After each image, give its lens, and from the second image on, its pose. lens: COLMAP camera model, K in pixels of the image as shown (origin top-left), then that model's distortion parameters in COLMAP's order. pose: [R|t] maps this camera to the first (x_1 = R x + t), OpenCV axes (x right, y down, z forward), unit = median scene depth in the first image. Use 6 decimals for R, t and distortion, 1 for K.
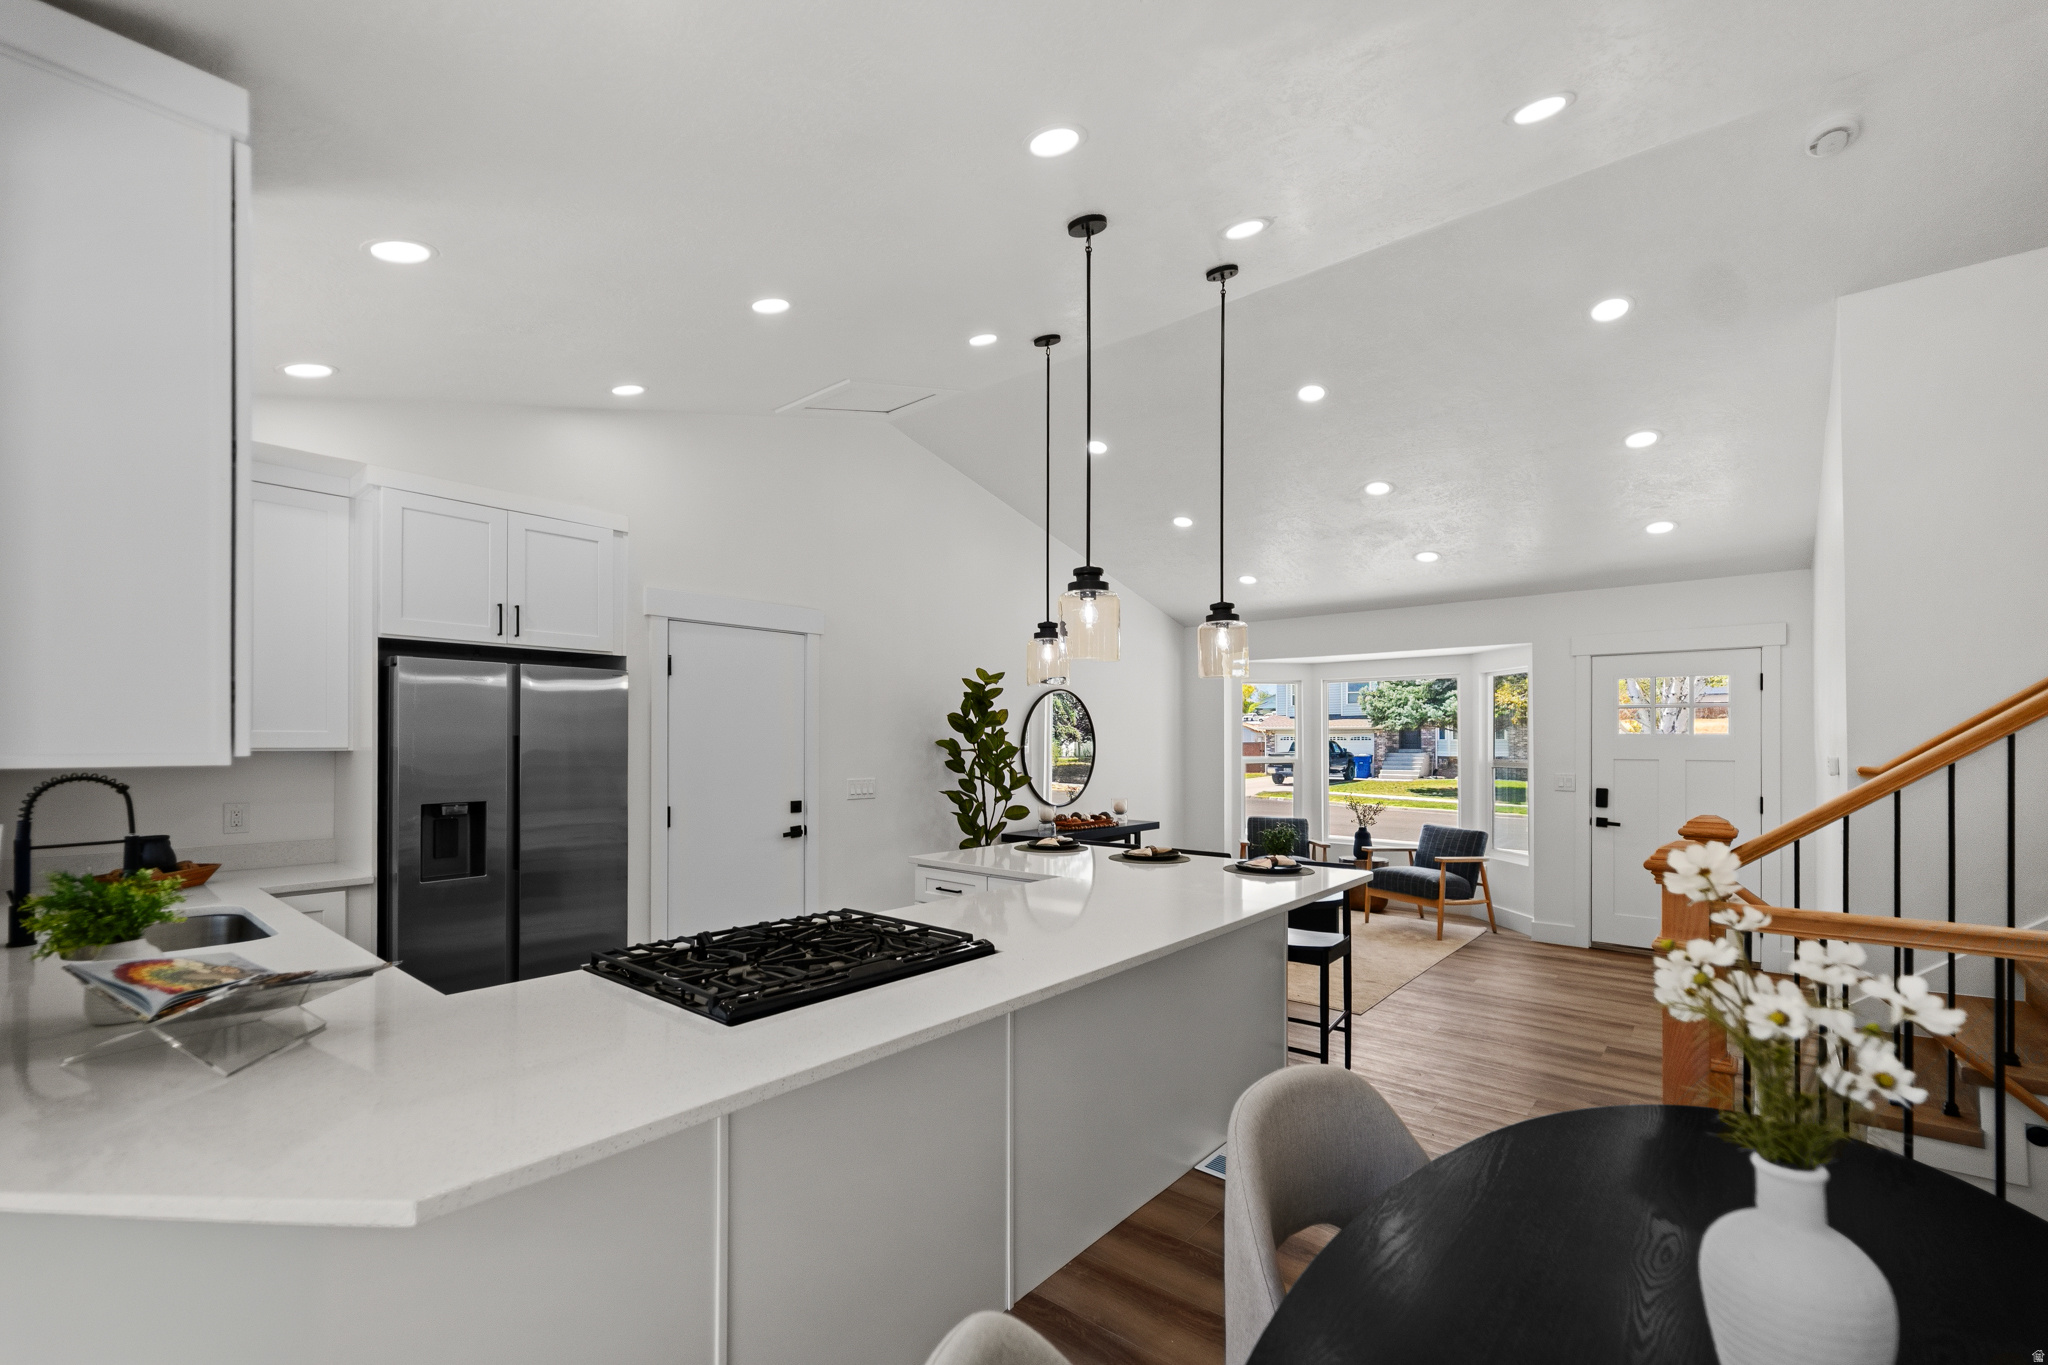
lens RADIAL K [[902.4, 0, 1025.7], [0, 902.4, 737.8], [0, 0, 1]] dist [-0.000840, -0.000134]
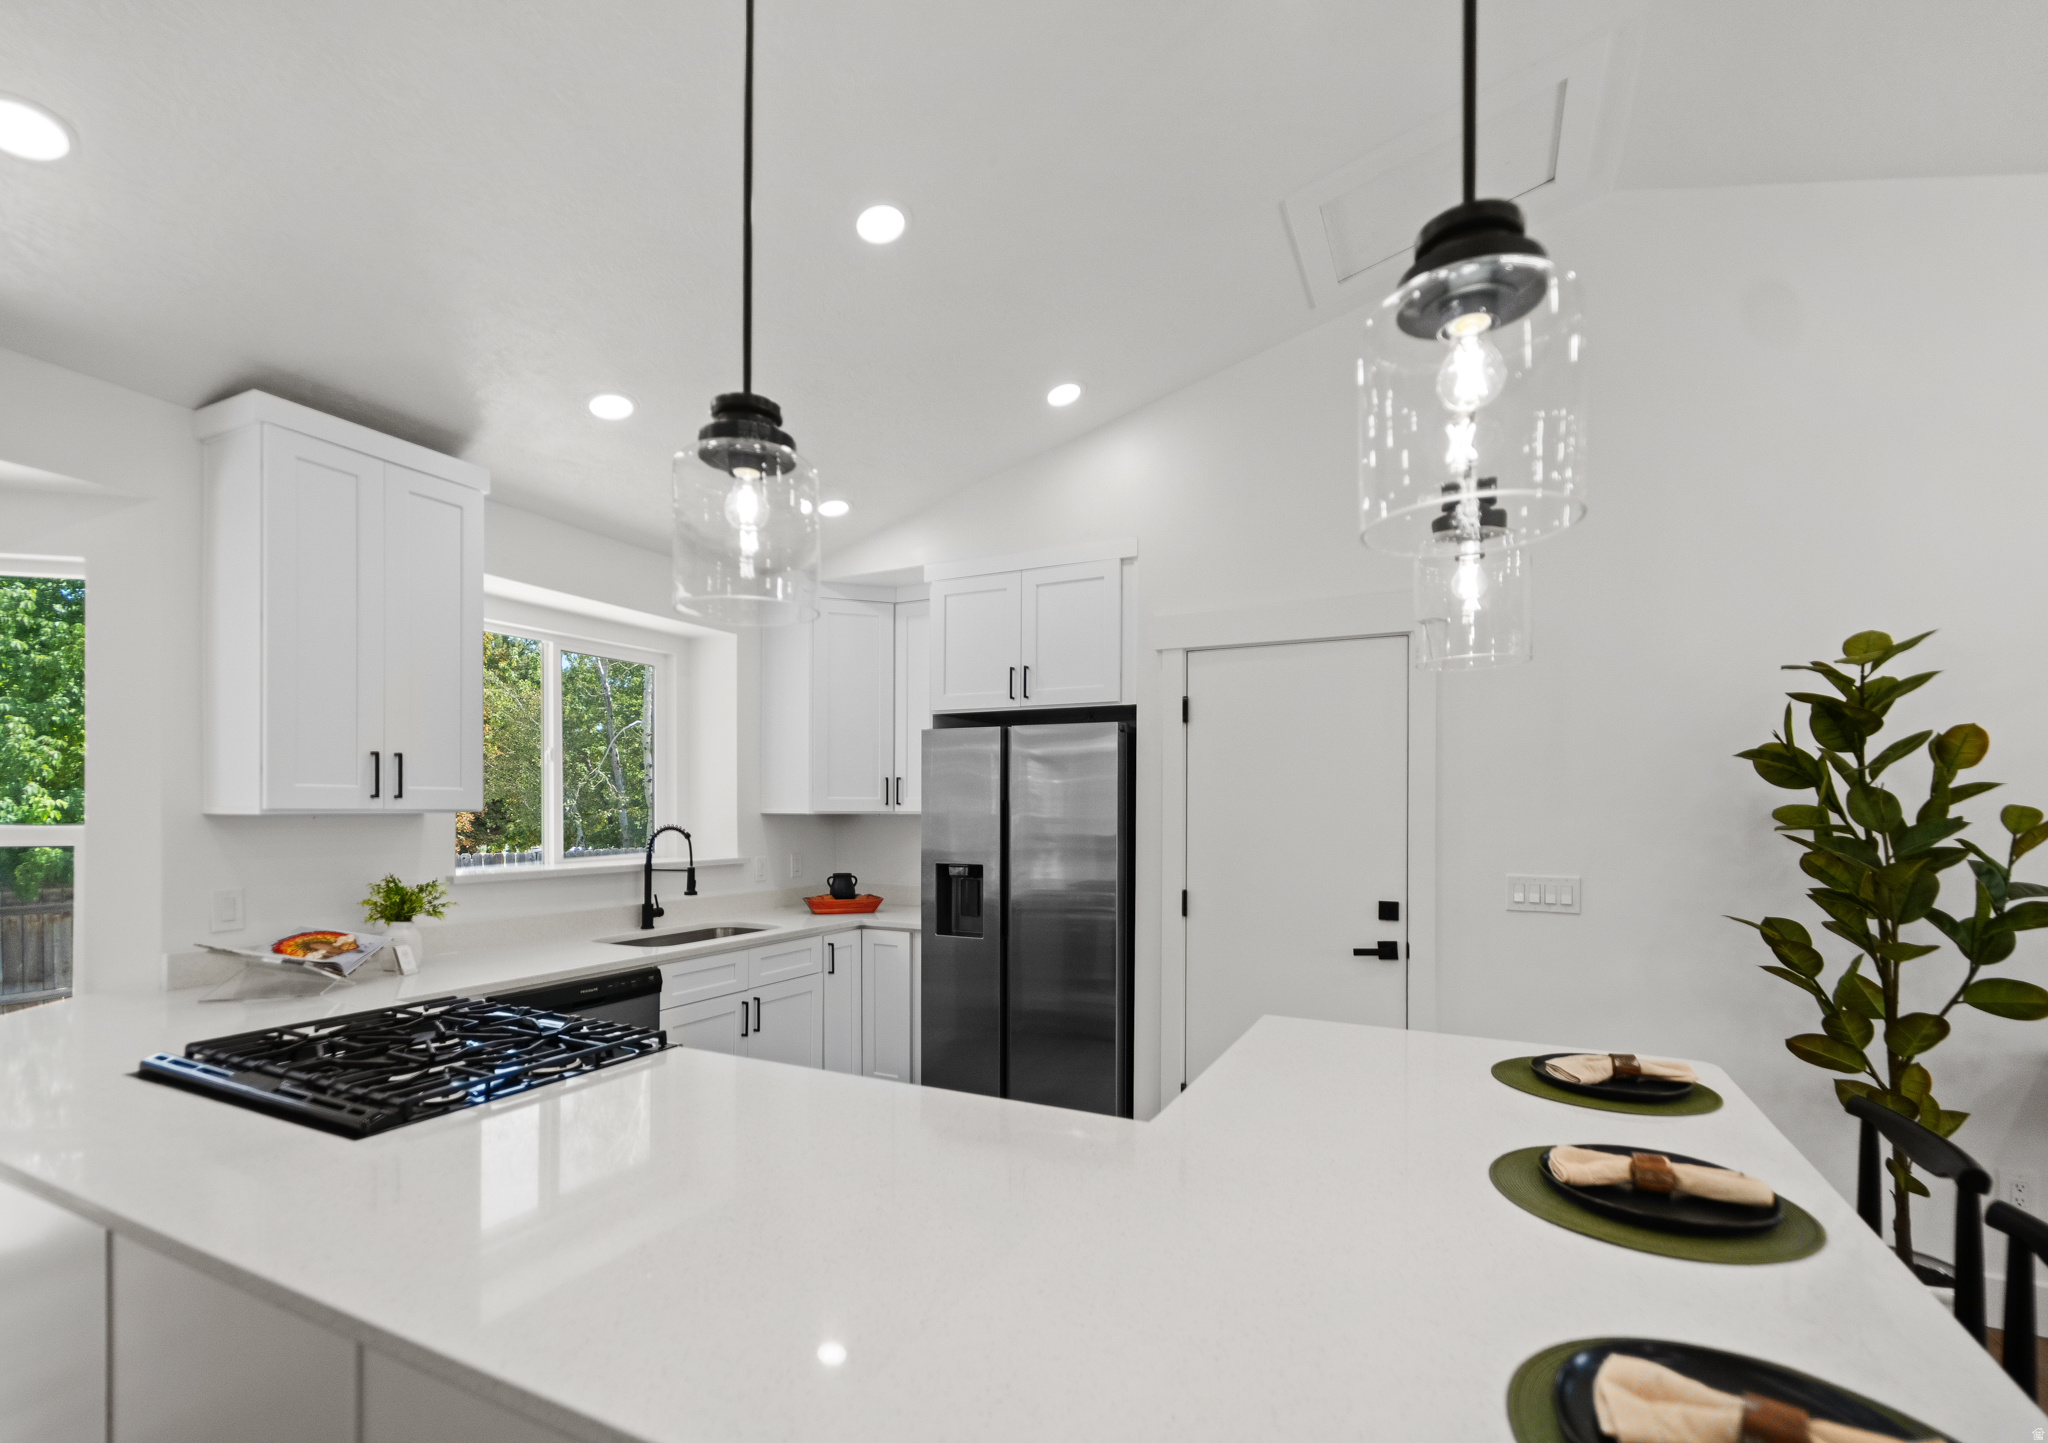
lens RADIAL K [[929.4, 0, 1021.6], [0, 929.4, 813.2], [0, 0, 1]] dist [-0.001551, -0.000165]
pose [[0.227443, 0.003298, -0.973786, 0.364804], [-0.002019, 0.999994, 0.002915, 0.007715], [0.973789, 0.001303, 0.227448, 0.688500]]
